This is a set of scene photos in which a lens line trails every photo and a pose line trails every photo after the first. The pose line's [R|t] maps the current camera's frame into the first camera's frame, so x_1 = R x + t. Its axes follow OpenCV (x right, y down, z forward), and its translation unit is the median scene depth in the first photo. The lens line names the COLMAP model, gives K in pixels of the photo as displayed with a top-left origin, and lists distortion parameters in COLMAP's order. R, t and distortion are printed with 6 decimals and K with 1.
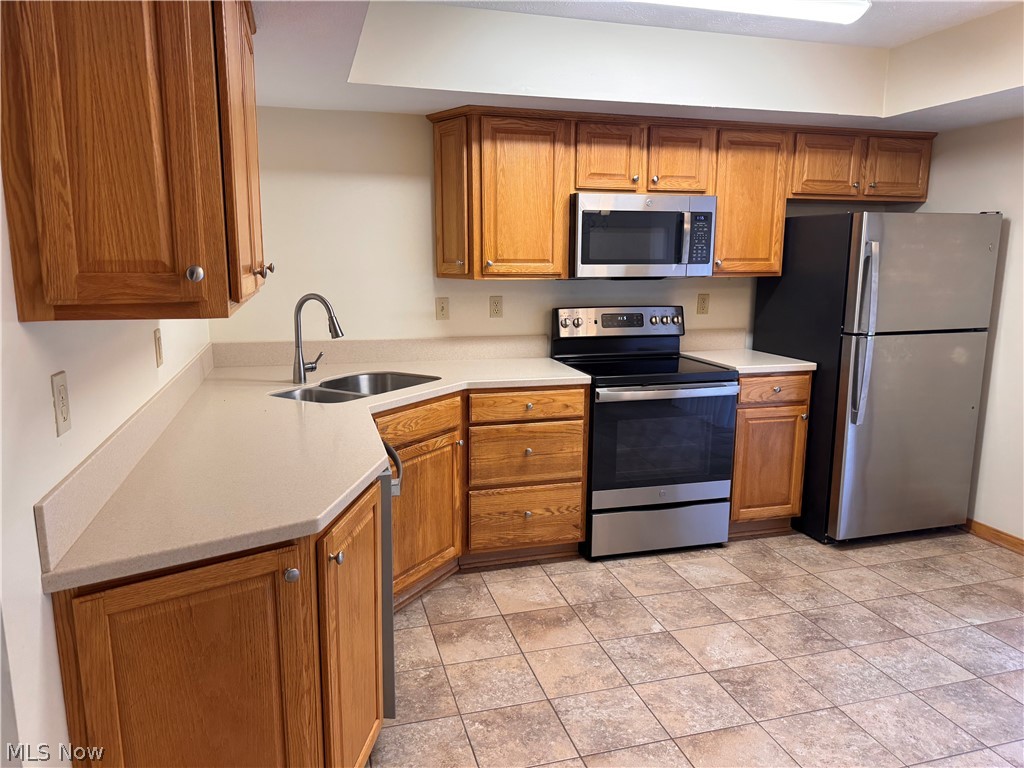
lens RADIAL K [[726.1, 0, 509.5], [0, 726.1, 392.8], [0, 0, 1]] dist [0.053478, -0.108020]
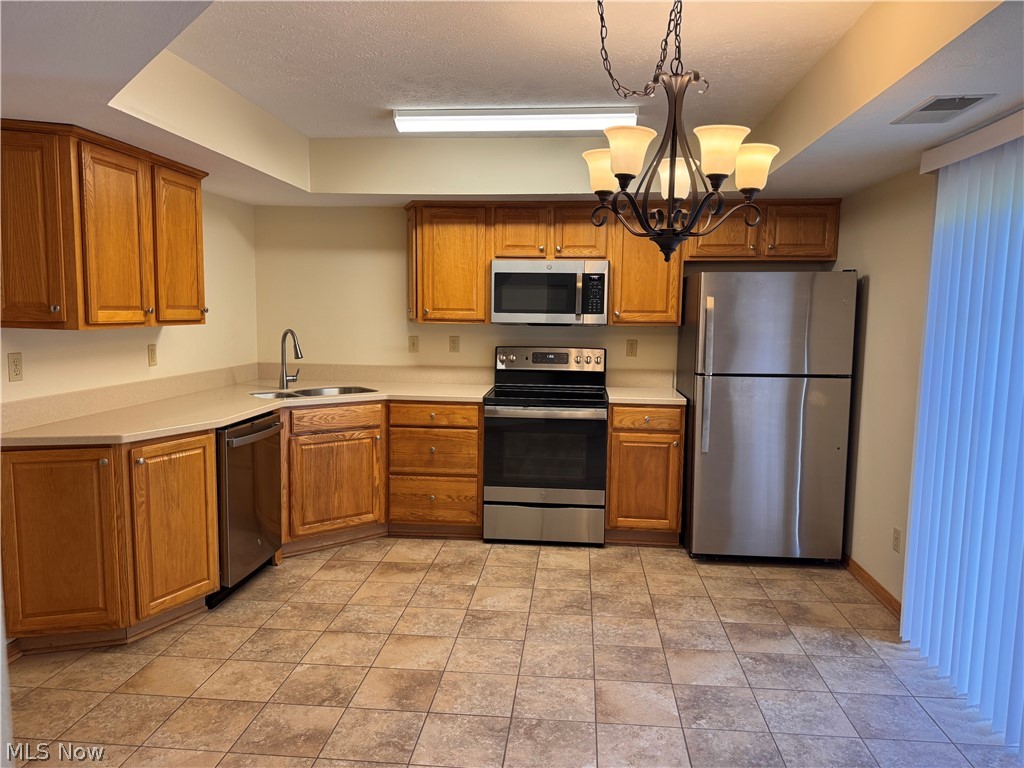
lens RADIAL K [[728.7, 0, 512.0], [0, 728.7, 384.0], [0, 0, 1]] dist [0.083827, -0.109125]
pose [[0.932824, 0.045102, -0.357498, 0.614557], [-0.075589, 0.994553, -0.071762, 0.043860], [0.352314, 0.093964, 0.931153, -0.209204]]
